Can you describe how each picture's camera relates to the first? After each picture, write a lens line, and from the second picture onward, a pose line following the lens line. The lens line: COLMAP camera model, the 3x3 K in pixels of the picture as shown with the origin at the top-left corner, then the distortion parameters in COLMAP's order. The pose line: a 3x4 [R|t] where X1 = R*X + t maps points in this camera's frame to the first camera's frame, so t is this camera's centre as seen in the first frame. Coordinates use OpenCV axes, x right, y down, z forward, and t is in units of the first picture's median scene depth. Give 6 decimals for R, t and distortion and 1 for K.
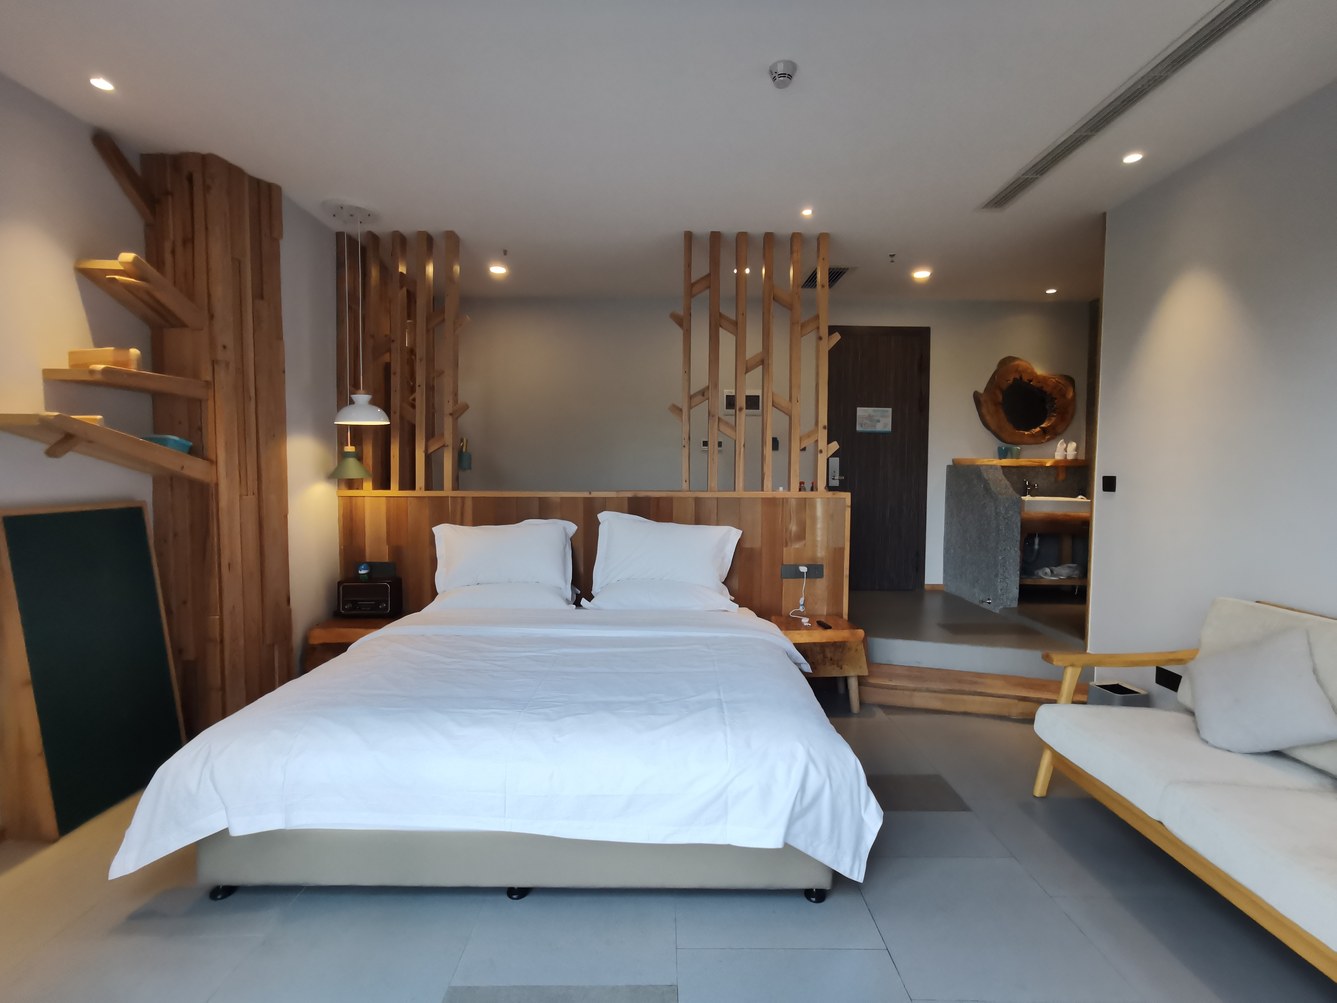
lens RADIAL K [[635.3, 0, 668.5], [0, 635.3, 501.5], [0, 0, 1]] dist [-0.051244, 0.034381]
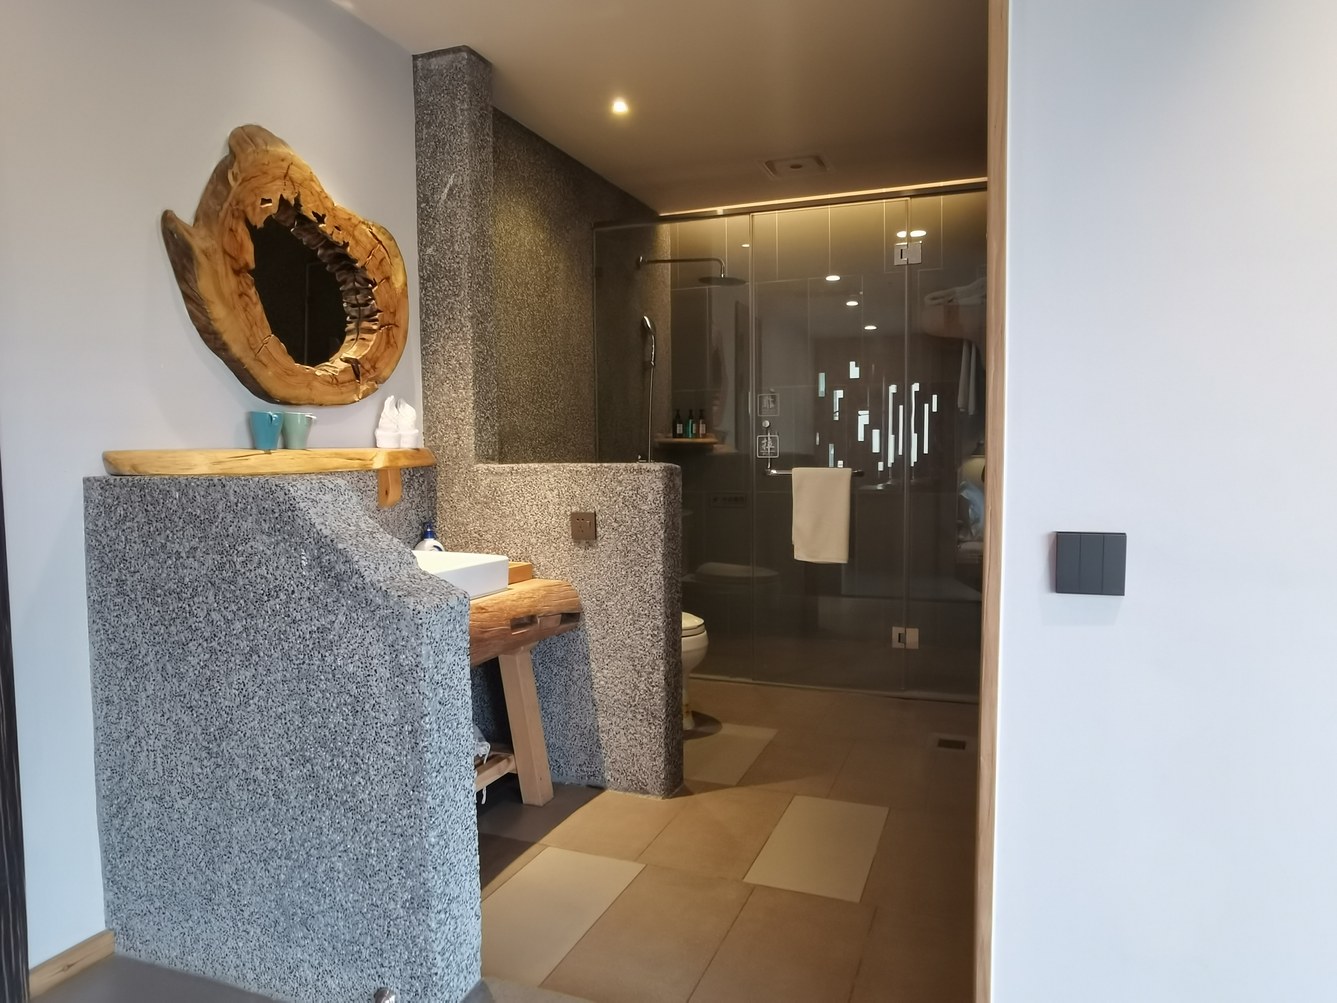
lens RADIAL K [[879.6, 0, 665.6], [0, 879.6, 491.9], [0, 0, 1]] dist [-0.003950, 0.001420]
pose [[0.387798, -0.058443, 0.919890, 0.286833], [0.062772, 0.997345, 0.036901, -0.071450], [-0.919604, 0.043433, 0.390438, 0.907138]]
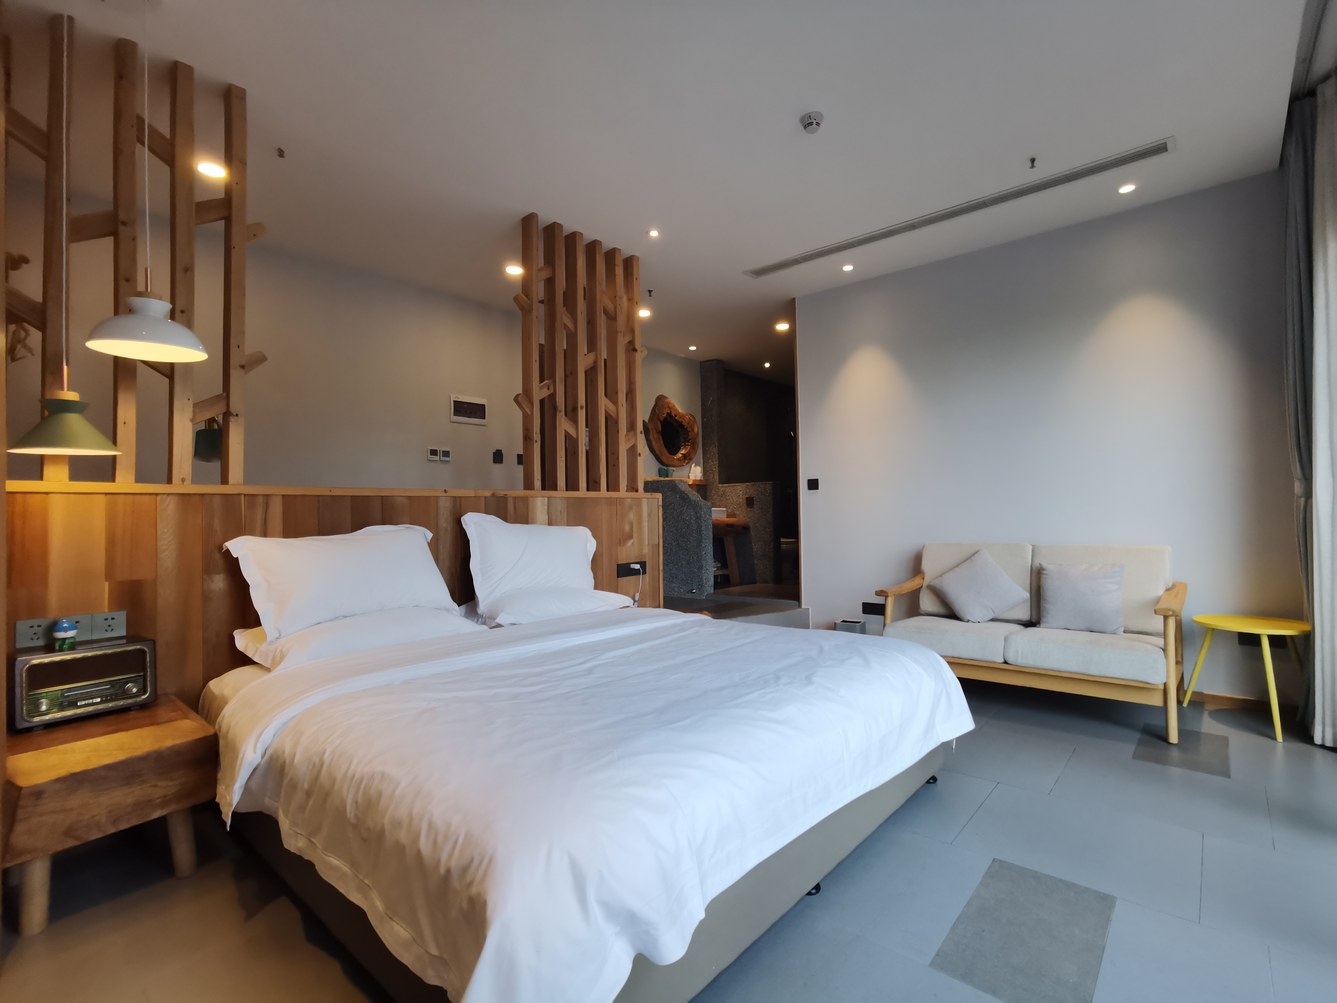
lens RADIAL K [[635.3, 0, 668.5], [0, 635.3, 501.5], [0, 0, 1]] dist [-0.051244, 0.034381]
pose [[0.665194, -0.002370, 0.746667, -0.522549], [0.061542, 0.996766, -0.051664, 0.057506], [-0.744130, 0.080318, 0.663189, 0.262259]]
